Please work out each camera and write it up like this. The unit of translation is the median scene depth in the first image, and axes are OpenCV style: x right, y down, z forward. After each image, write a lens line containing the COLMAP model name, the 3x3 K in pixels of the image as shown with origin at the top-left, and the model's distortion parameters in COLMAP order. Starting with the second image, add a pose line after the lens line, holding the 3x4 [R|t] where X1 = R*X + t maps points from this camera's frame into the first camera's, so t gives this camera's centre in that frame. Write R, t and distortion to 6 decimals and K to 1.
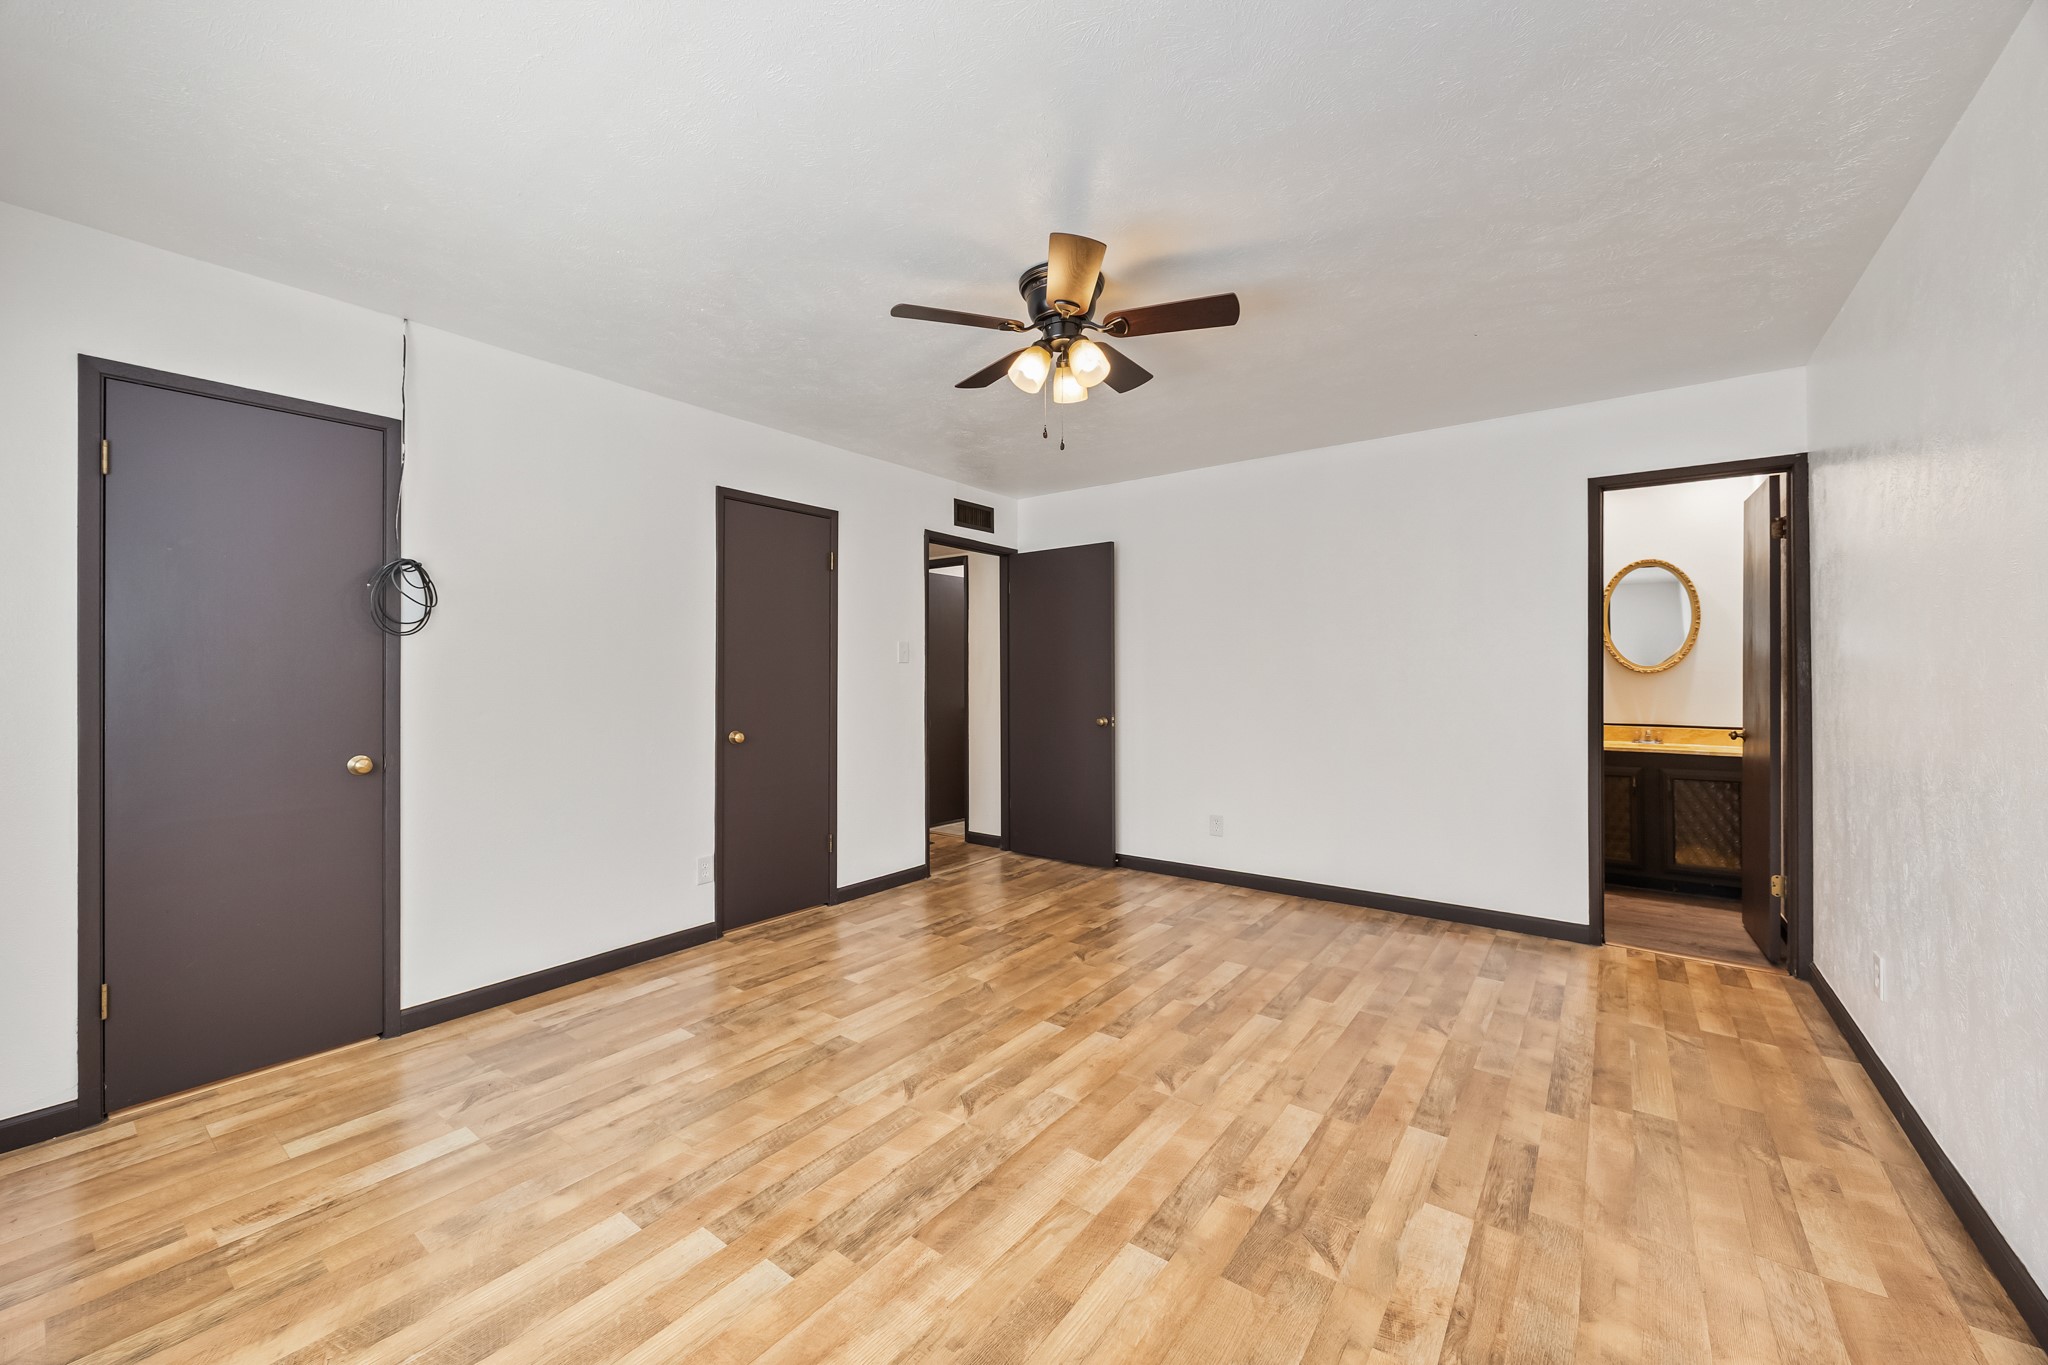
lens RADIAL K [[775.1, 0, 1029.2], [0, 775.1, 681.7], [0, 0, 1]] dist [-0.000904, -0.000203]
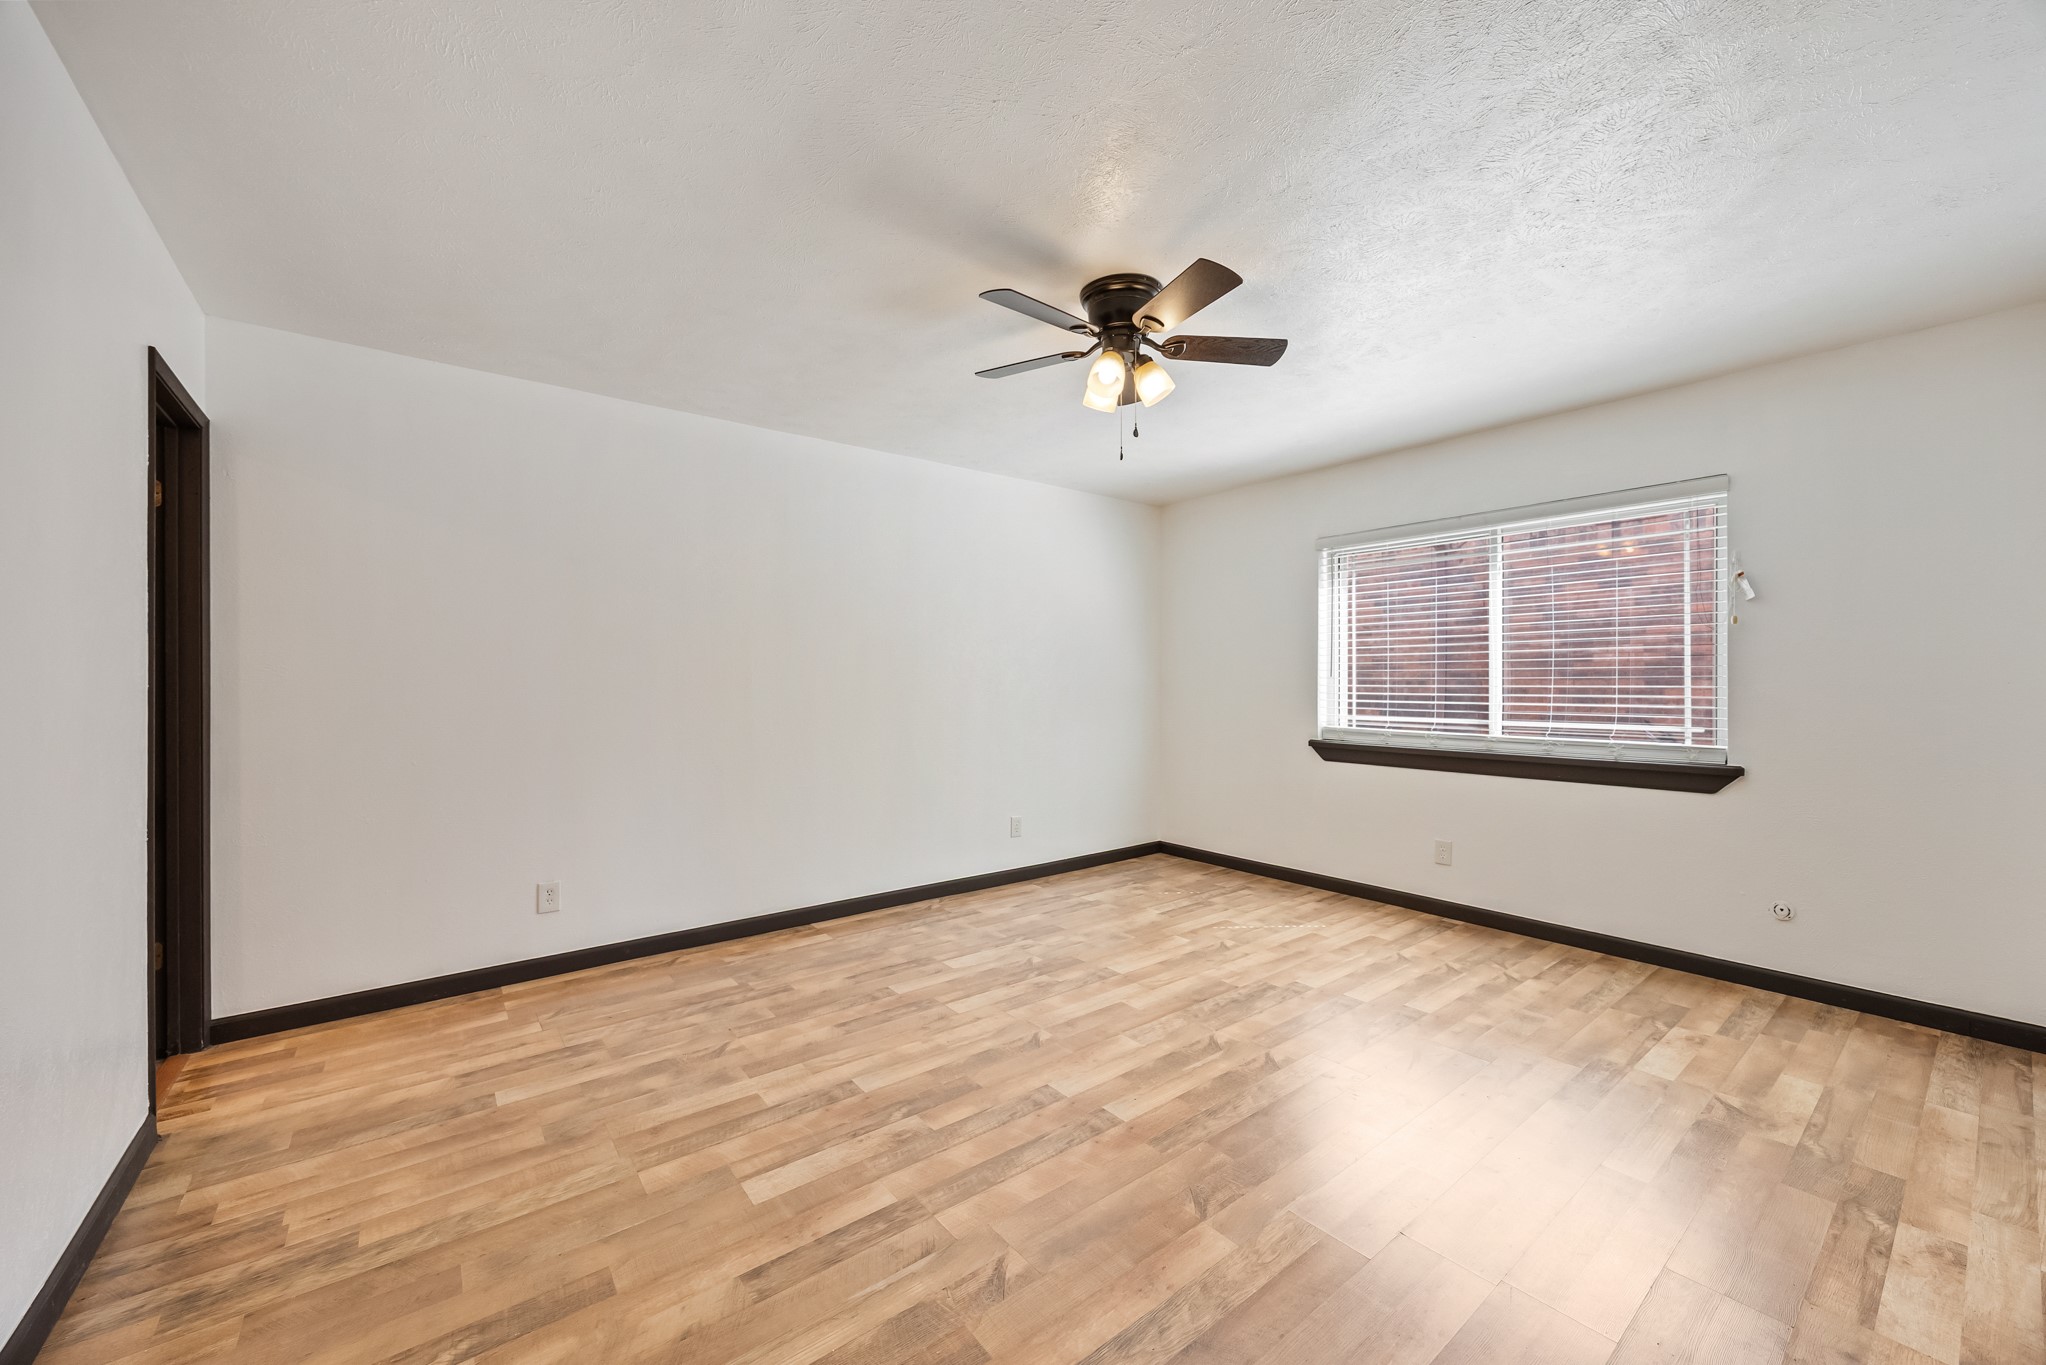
lens RADIAL K [[774.3, 0, 1028.2], [0, 774.3, 681.7], [0, 0, 1]] dist [-0.000904, -0.000203]
pose [[-0.965599, 0.004488, 0.259998, -0.107533], [0.006687, 0.999949, 0.007573, -0.016417], [-0.259951, 0.009051, -0.965580, 2.076276]]
